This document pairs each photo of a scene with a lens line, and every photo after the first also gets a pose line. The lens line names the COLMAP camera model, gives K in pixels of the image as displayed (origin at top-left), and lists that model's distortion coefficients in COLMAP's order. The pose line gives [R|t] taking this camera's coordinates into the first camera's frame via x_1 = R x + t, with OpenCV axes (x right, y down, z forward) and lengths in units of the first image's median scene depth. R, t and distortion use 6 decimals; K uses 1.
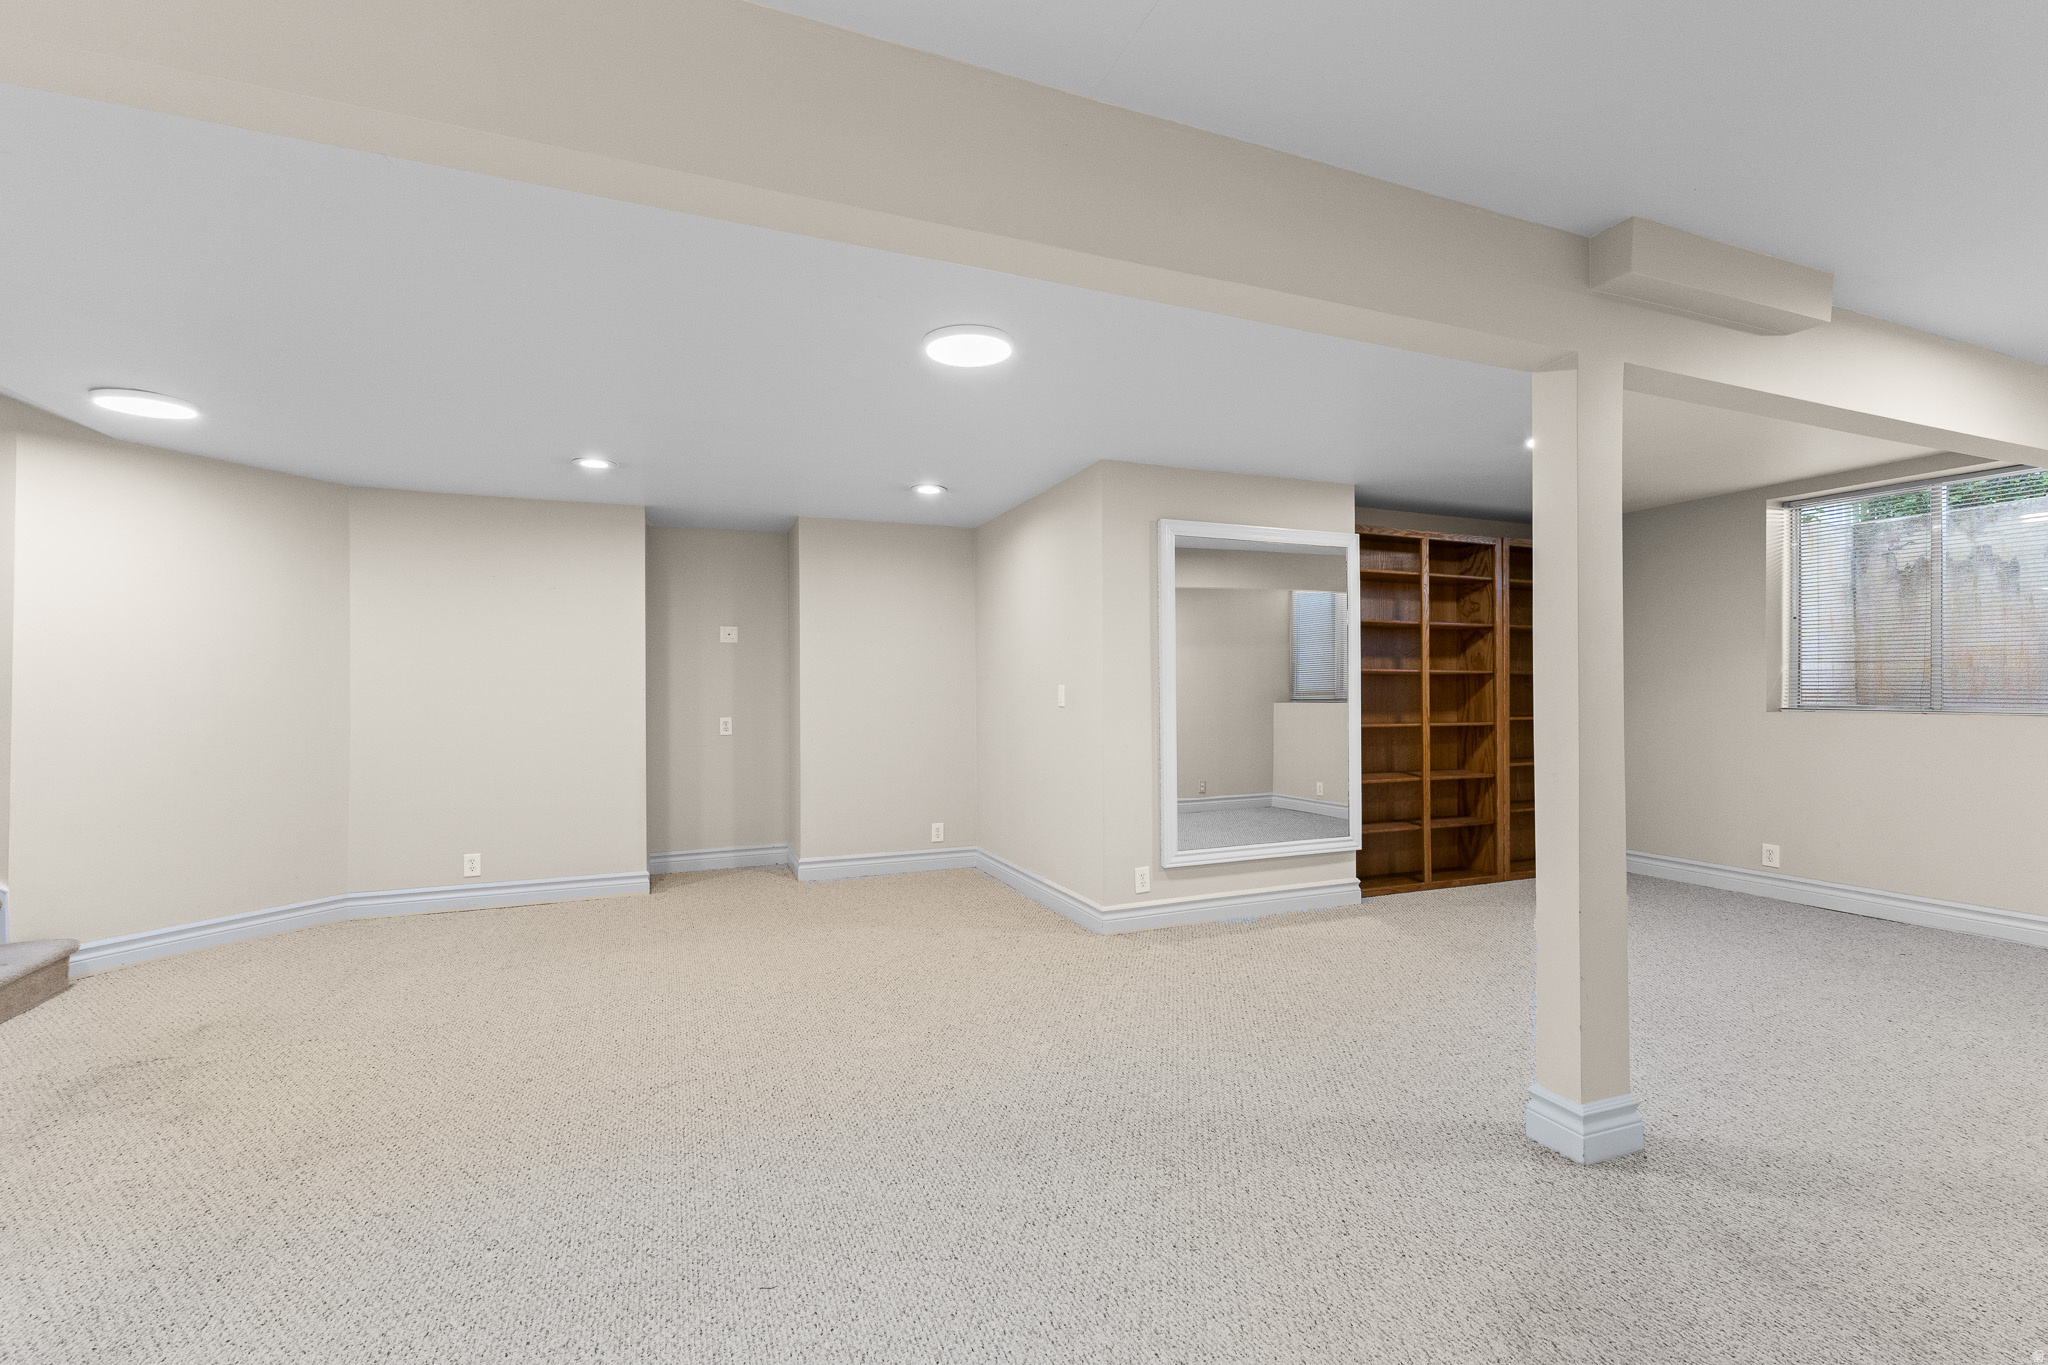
lens RADIAL K [[867.4, 0, 1041.2], [0, 867.4, 691.2], [0, 0, 1]] dist [0.009005, -0.001200]
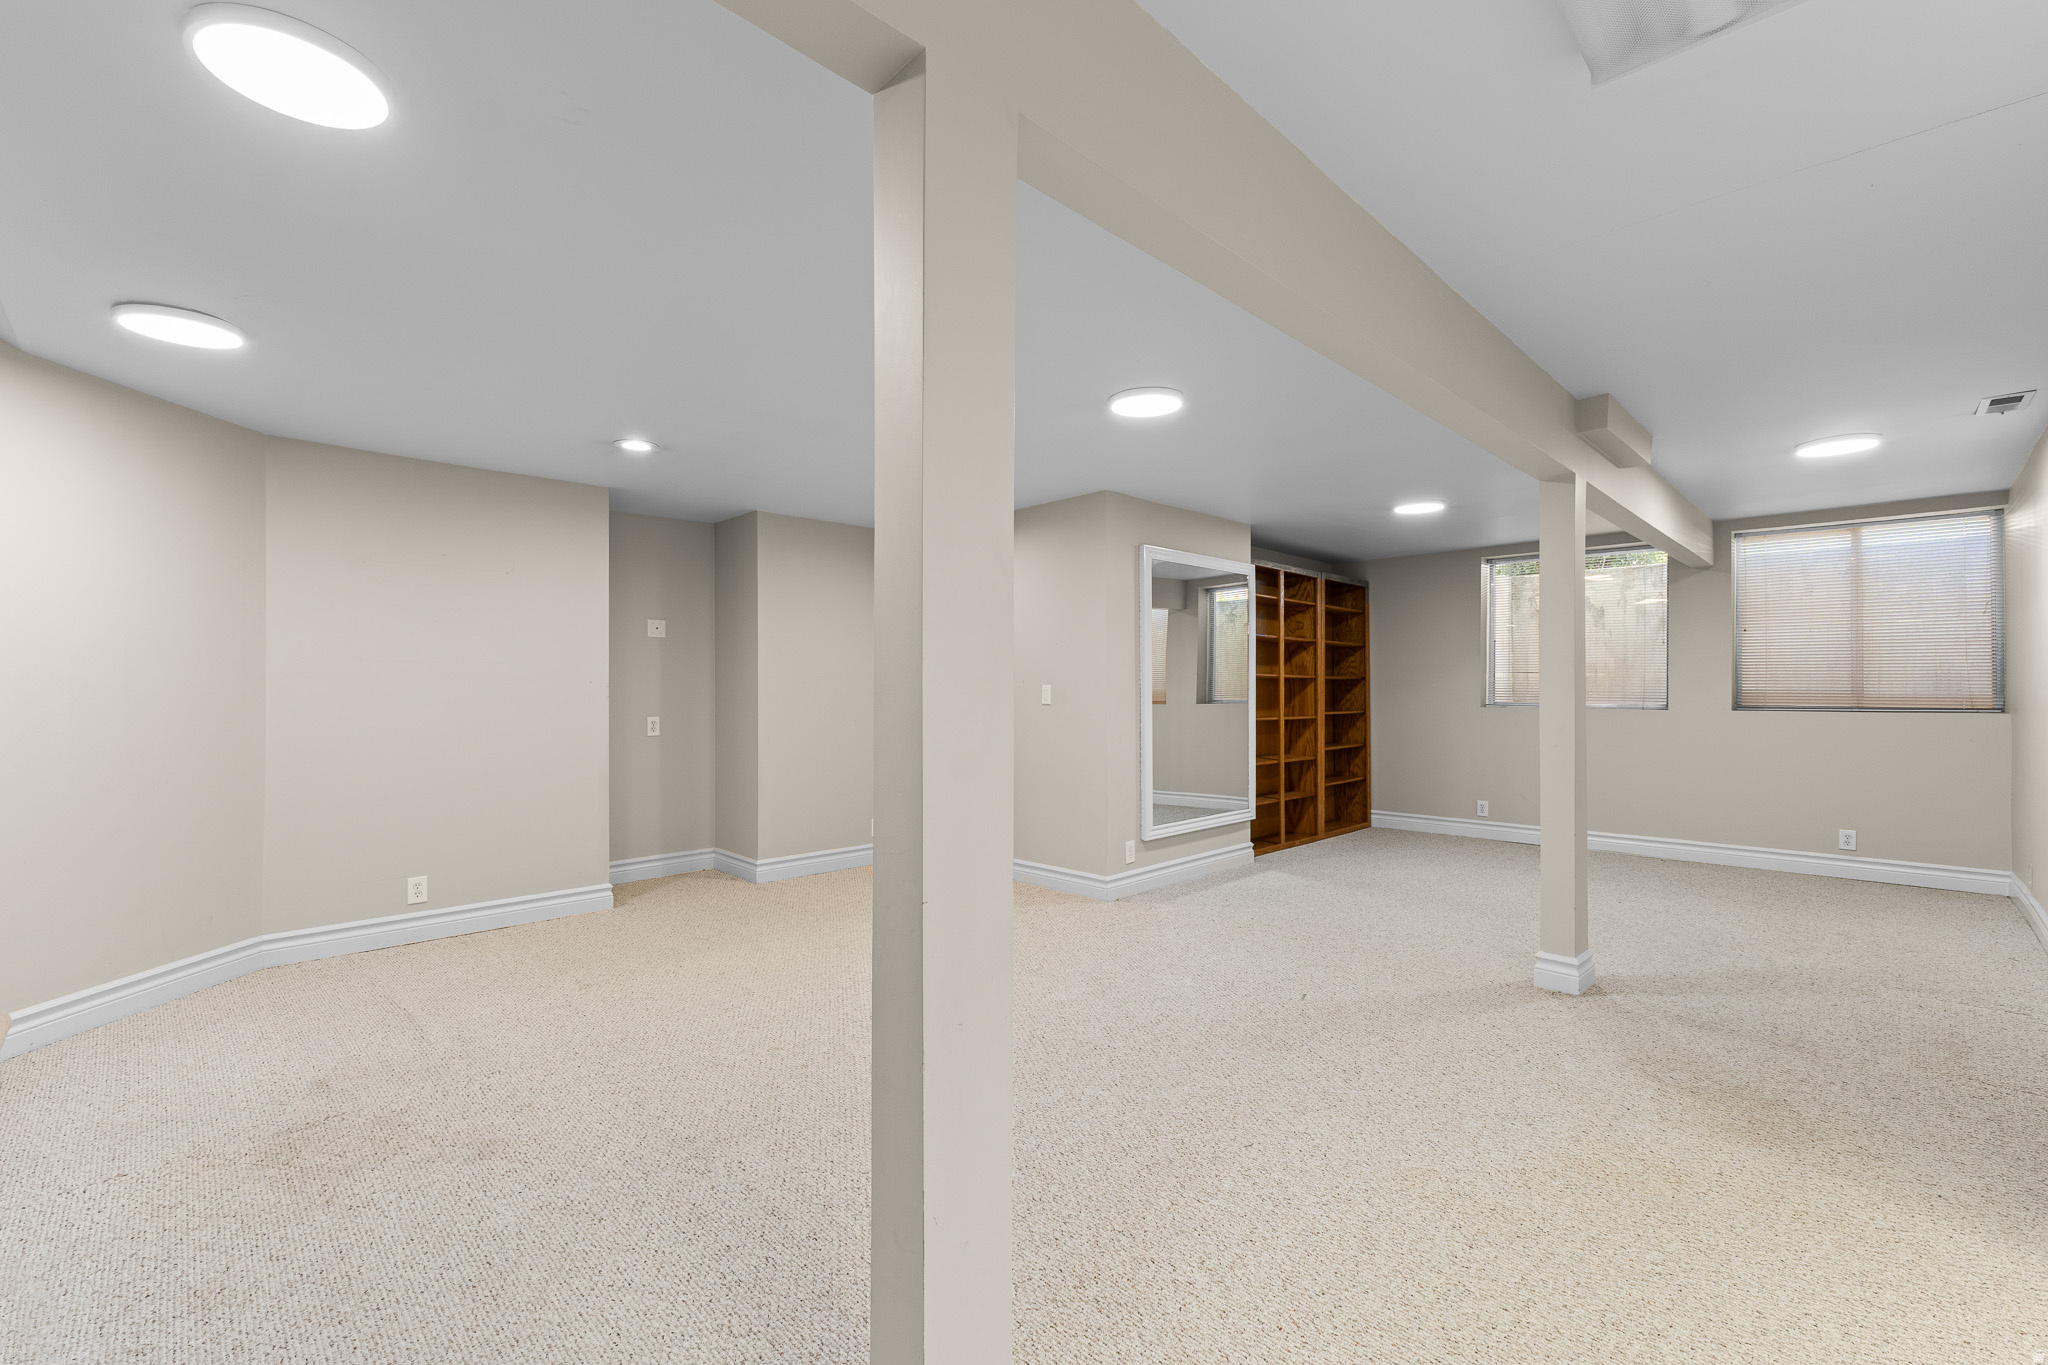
lens RADIAL K [[867.4, 0, 1045.4], [0, 867.4, 690.9], [0, 0, 1]] dist [0.009005, -0.001200]
pose [[0.923249, 0.003781, 0.384184, -0.387474], [-0.003911, 0.999992, -0.000444, 0.000761], [-0.384182, -0.001092, 0.923257, -0.032204]]
